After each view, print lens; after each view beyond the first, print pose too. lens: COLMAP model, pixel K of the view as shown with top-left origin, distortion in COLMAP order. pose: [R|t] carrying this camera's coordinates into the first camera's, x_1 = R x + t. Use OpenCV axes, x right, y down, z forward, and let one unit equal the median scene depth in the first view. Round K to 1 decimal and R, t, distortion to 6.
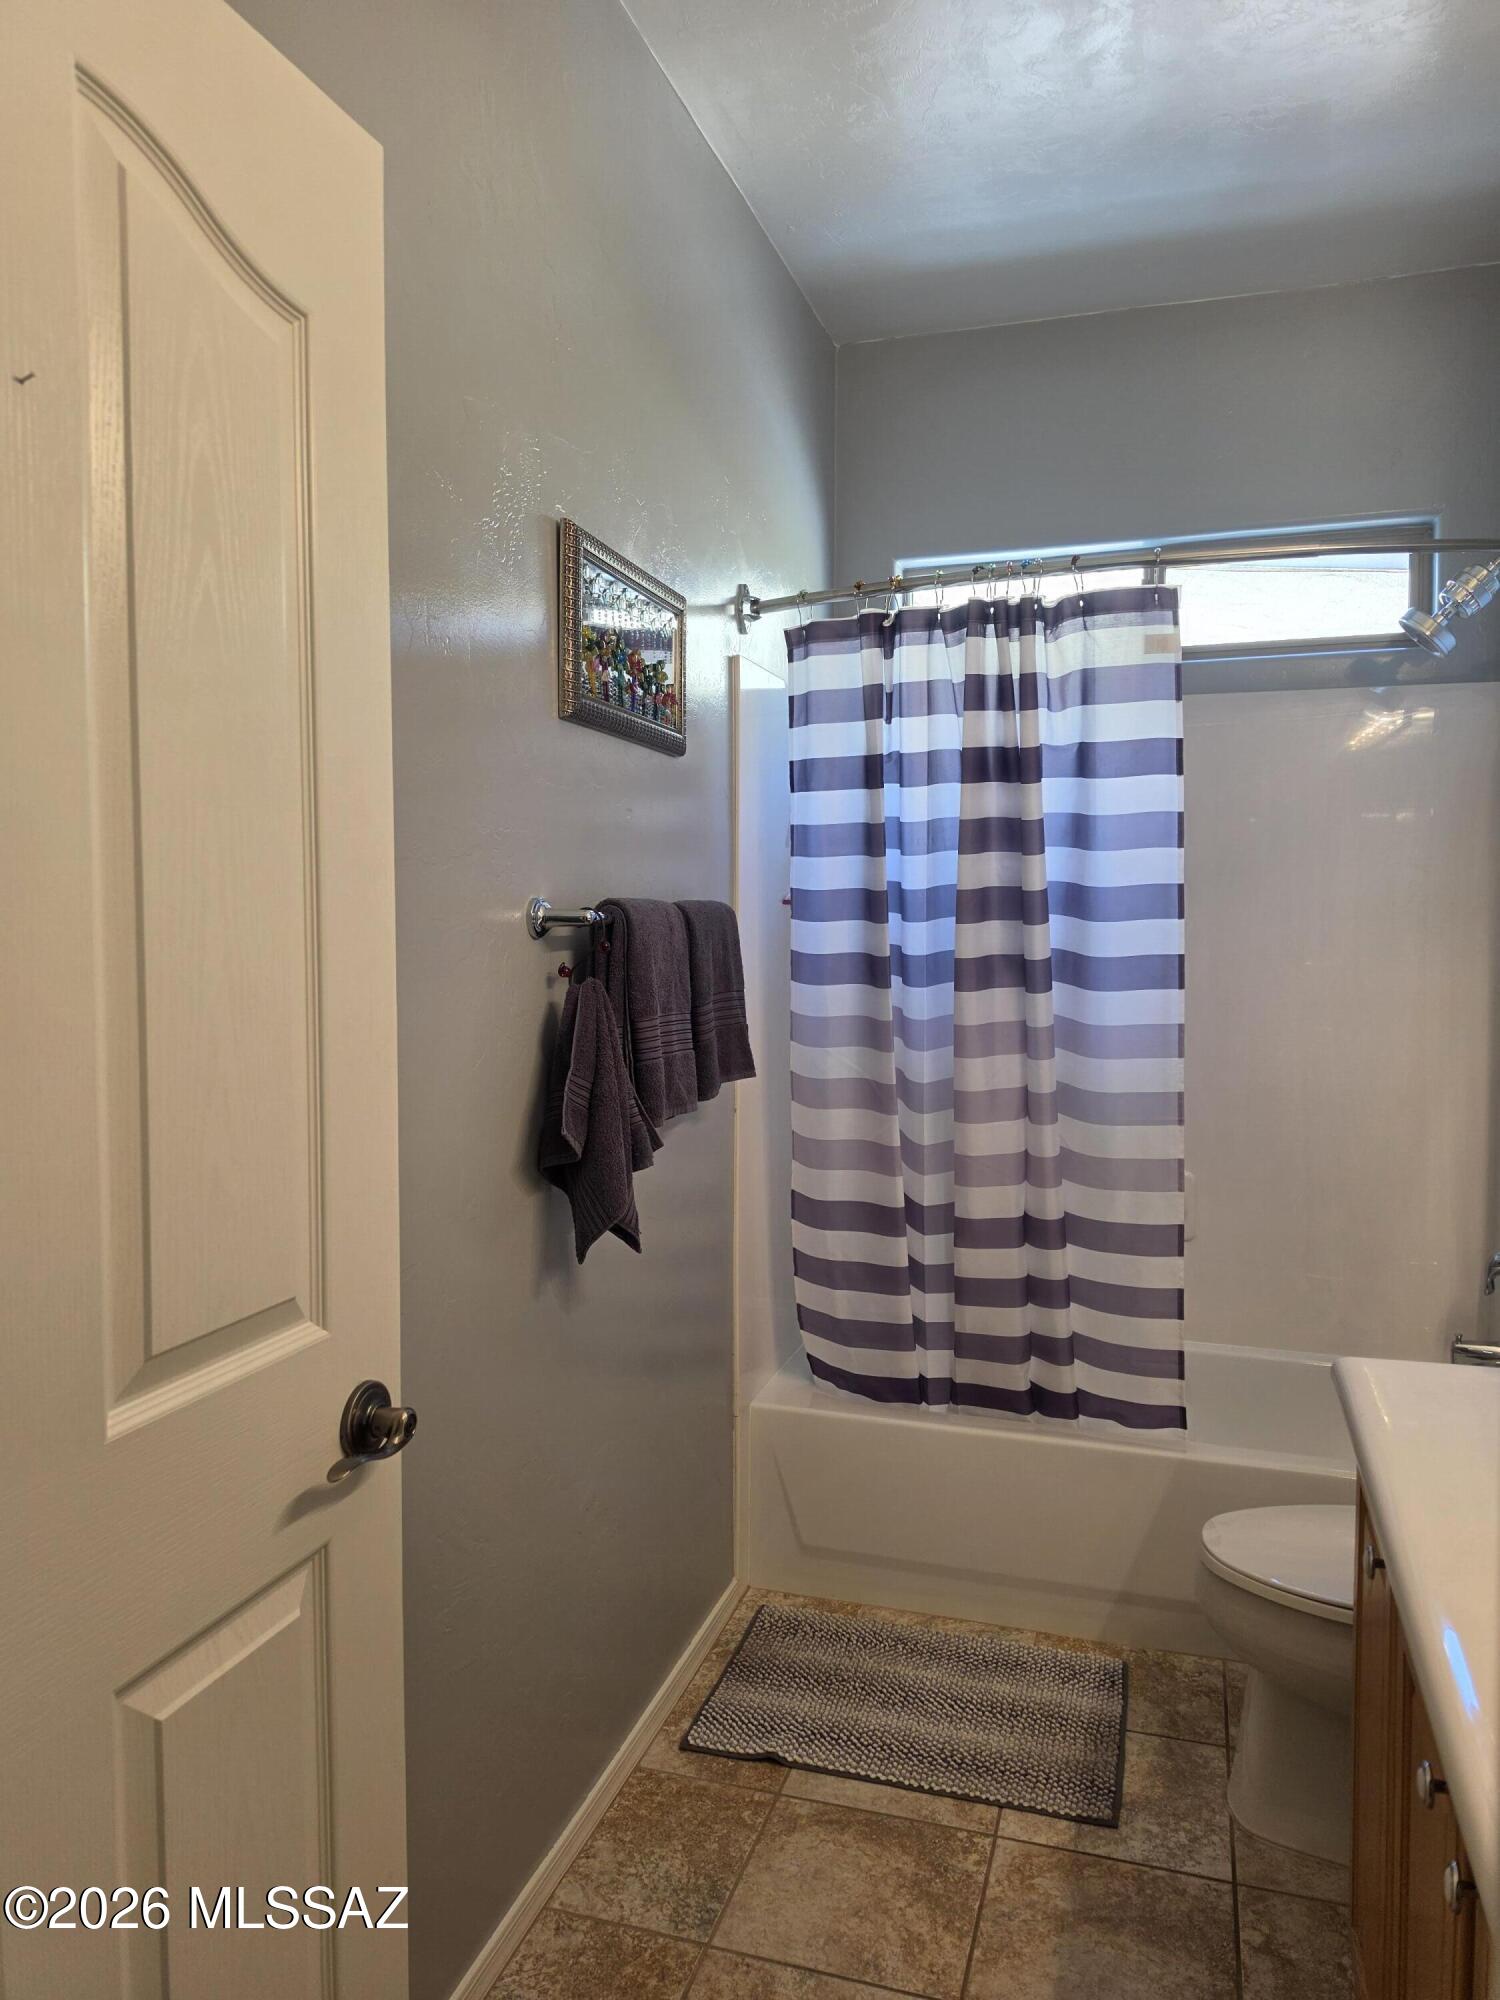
lens RADIAL K [[1387.2, 0, 747.5], [0, 1387.2, 989.3], [0, 0, 1]] dist [0.059864, -0.059313]
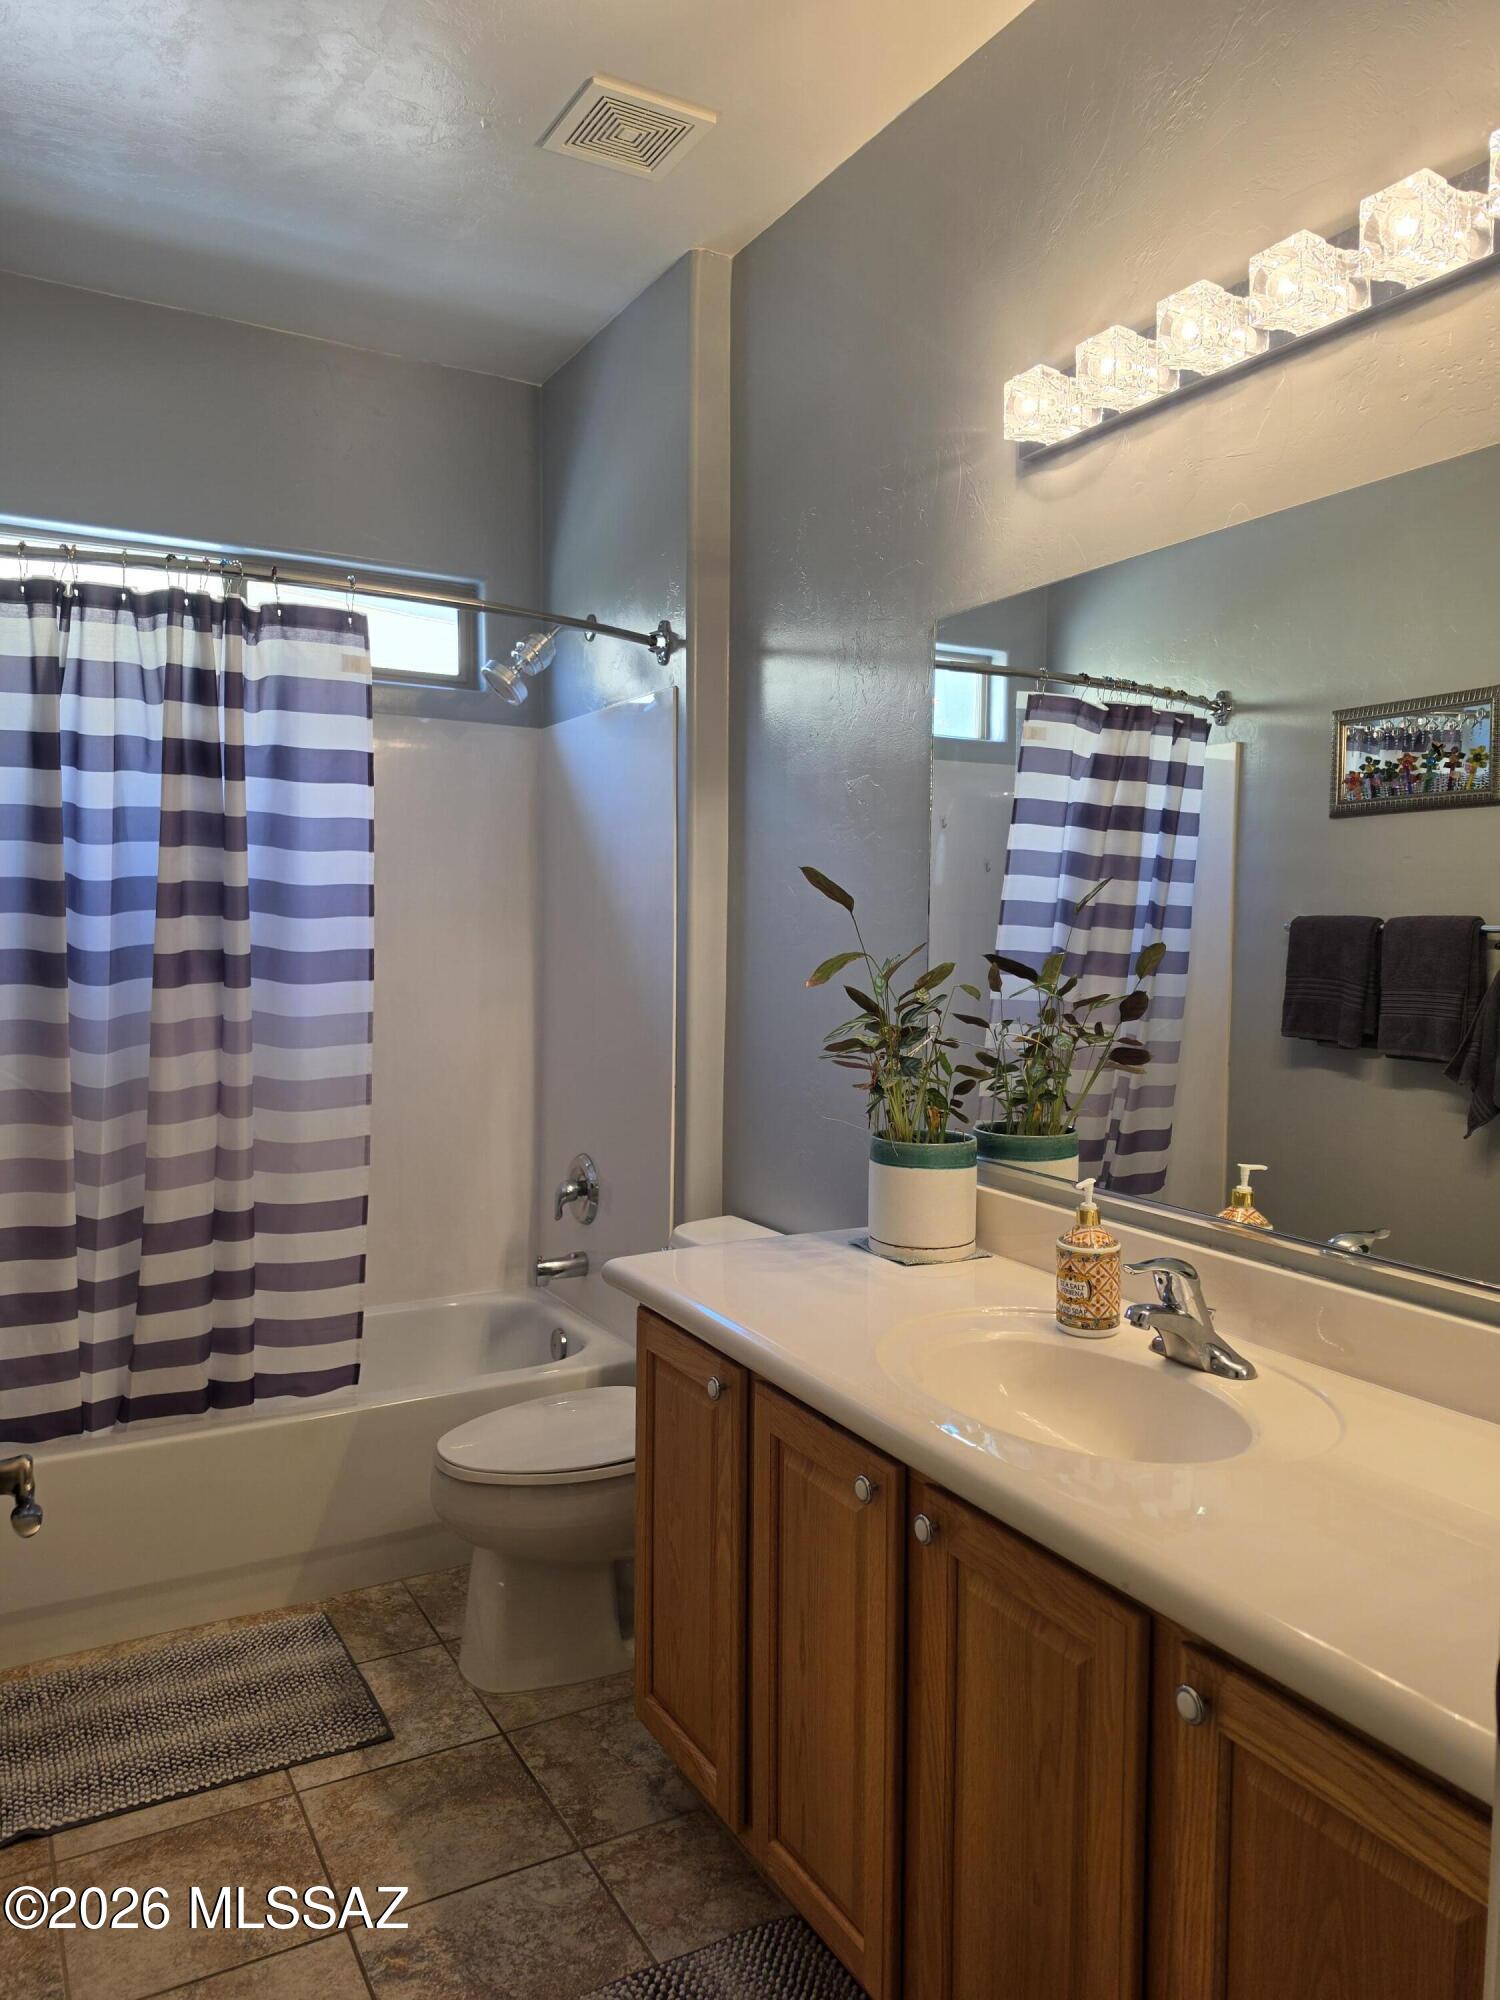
lens RADIAL K [[1387.2, 0, 730.5], [0, 1387.2, 1013.8], [0, 0, 1]] dist [0.059864, -0.059313]
pose [[0.694660, -0.039975, 0.718226, -0.275413], [0.033018, 0.999174, 0.023677, 0.009204], [-0.718580, 0.007267, 0.695407, 0.033130]]
